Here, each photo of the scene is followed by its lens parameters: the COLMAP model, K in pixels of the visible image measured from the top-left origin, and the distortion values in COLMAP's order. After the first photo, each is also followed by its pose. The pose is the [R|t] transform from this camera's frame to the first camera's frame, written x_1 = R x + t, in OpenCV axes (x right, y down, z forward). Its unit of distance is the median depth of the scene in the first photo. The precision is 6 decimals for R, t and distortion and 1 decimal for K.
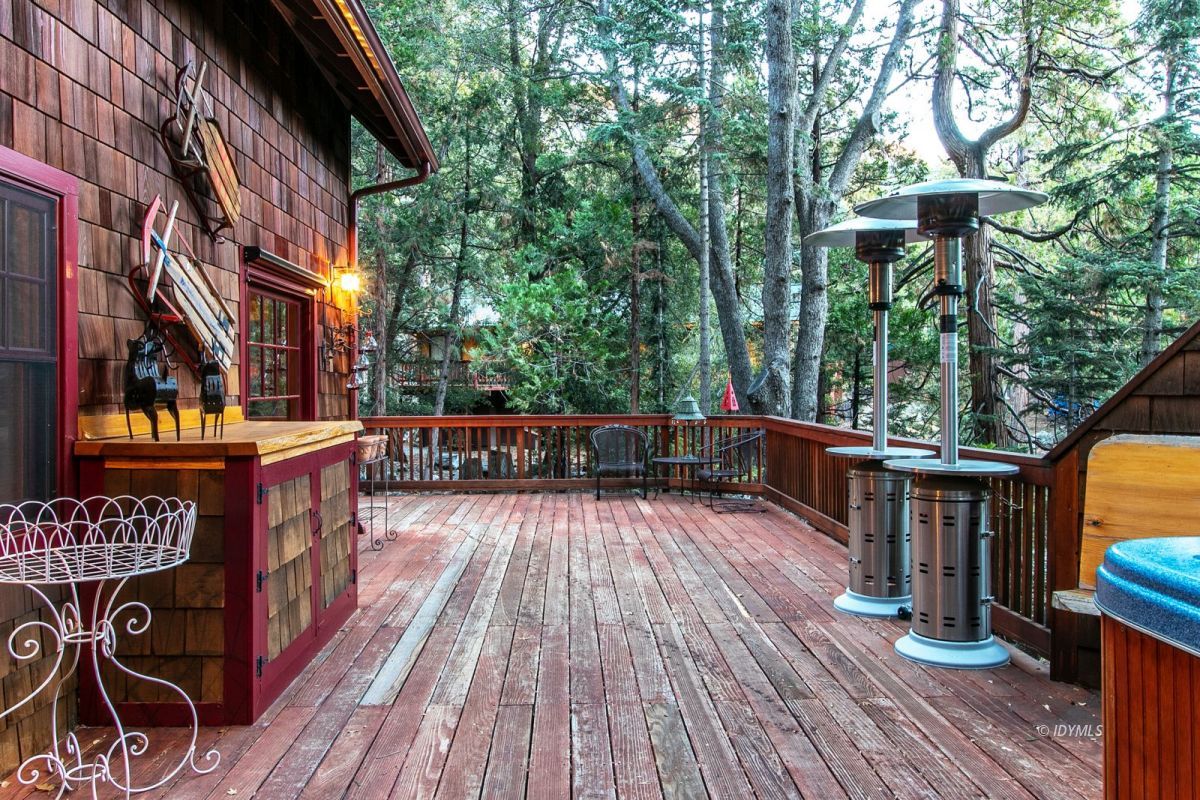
lens RADIAL K [[944.1, 0, 593.1], [0, 944.1, 386.3], [0, 0, 1]] dist [0.004339, 0.001545]
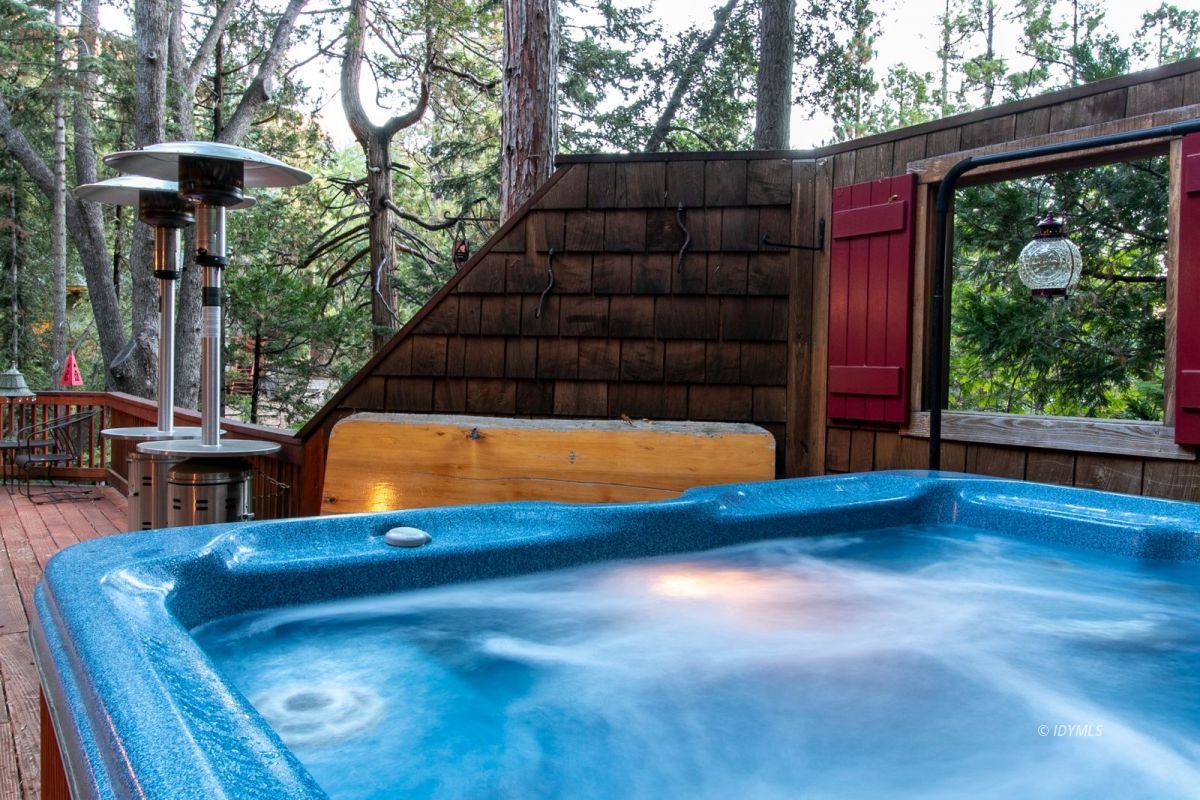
lens RADIAL K [[944.1, 0, 593.1], [0, 944.1, 386.3], [0, 0, 1]] dist [0.004339, 0.001545]
pose [[0.839245, 0.007354, 0.543704, 0.051708], [-0.021184, 0.999592, 0.019179, -0.000798], [-0.543341, -0.027614, 0.839058, -0.000886]]
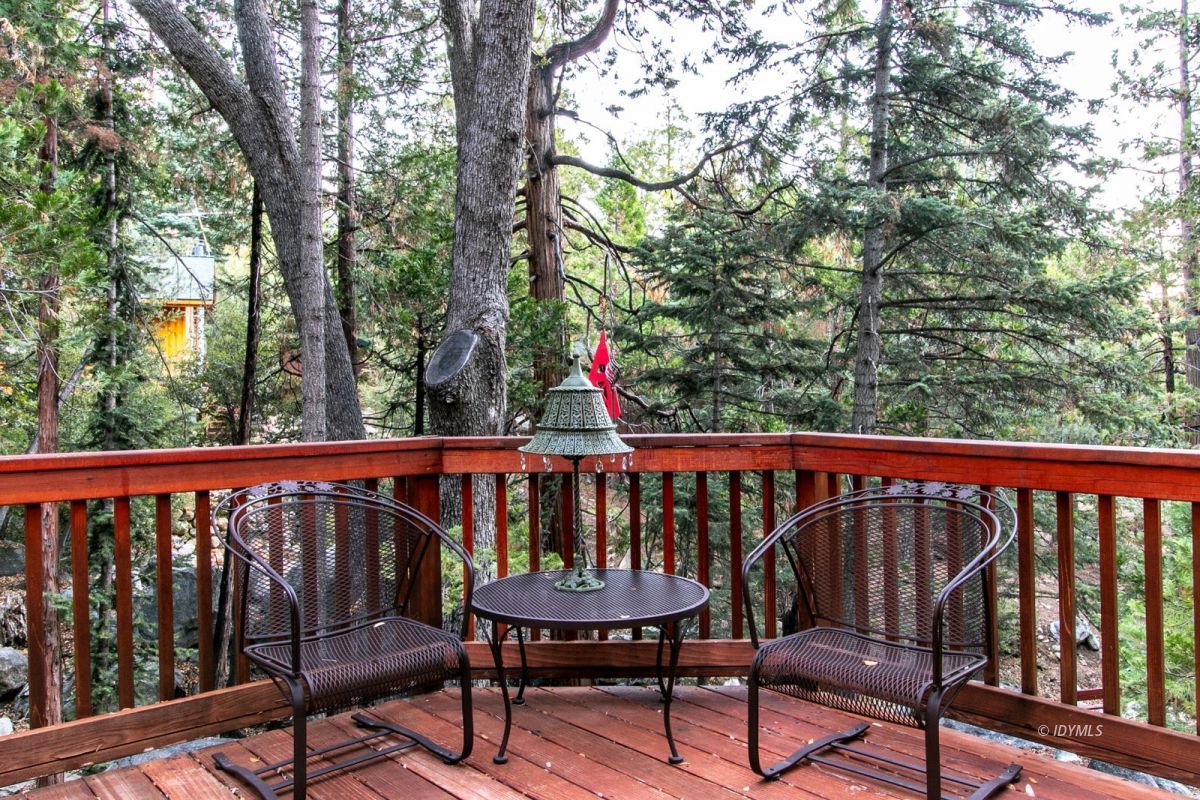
lens RADIAL K [[944.1, 0, 593.1], [0, 944.1, 386.3], [0, 0, 1]] dist [0.004339, 0.001545]
pose [[0.772246, 0.001315, 0.635323, -0.054596], [0.002576, 0.999983, -0.005200, 0.009982], [-0.635319, 0.005652, 0.772229, 0.514578]]
